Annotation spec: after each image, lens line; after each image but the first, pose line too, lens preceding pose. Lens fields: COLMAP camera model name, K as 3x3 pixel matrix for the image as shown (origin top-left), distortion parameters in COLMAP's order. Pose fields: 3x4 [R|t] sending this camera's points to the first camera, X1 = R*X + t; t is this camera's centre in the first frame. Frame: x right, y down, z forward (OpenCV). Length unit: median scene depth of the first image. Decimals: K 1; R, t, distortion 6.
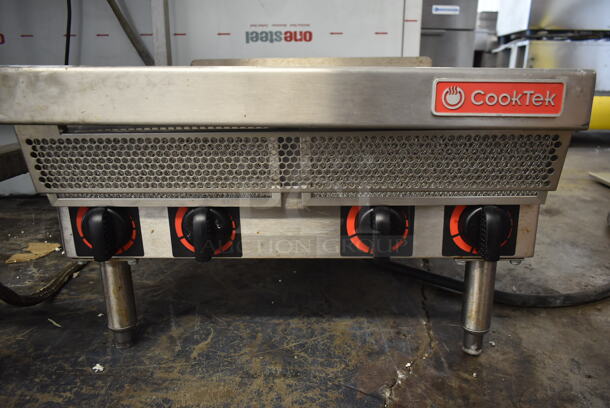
lens RADIAL K [[464.2, 0, 306.9], [0, 464.2, 205.9], [0, 0, 1]] dist [-0.034533, 0.023923]
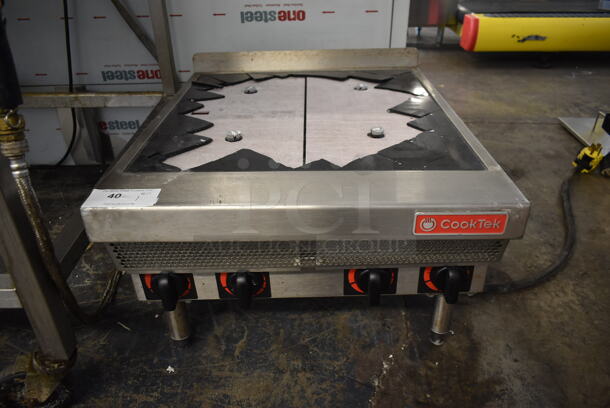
lens RADIAL K [[464.2, 0, 306.5], [0, 464.2, 202.8], [0, 0, 1]] dist [-0.034533, 0.023923]
pose [[0.998955, -0.034482, 0.029995, -0.062609], [0.025280, 0.963667, 0.265908, -0.476031], [-0.038074, -0.264871, 0.963532, -0.220437]]
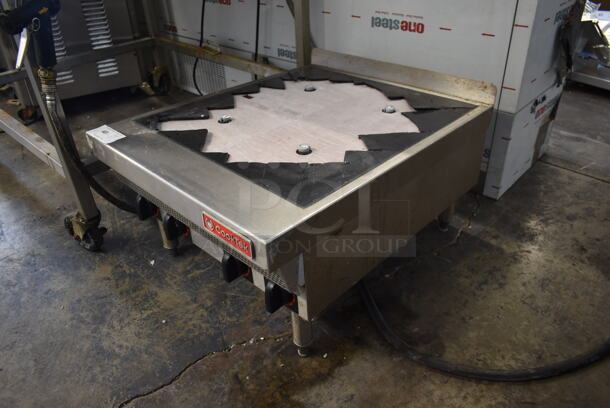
lens RADIAL K [[464.2, 0, 307.8], [0, 464.2, 203.6], [0, 0, 1]] dist [-0.034533, 0.023923]
pose [[0.750376, 0.336109, -0.569181, 1.074981], [-0.142698, 0.923140, 0.357002, -0.676530], [0.645425, -0.186665, 0.740664, -0.011131]]
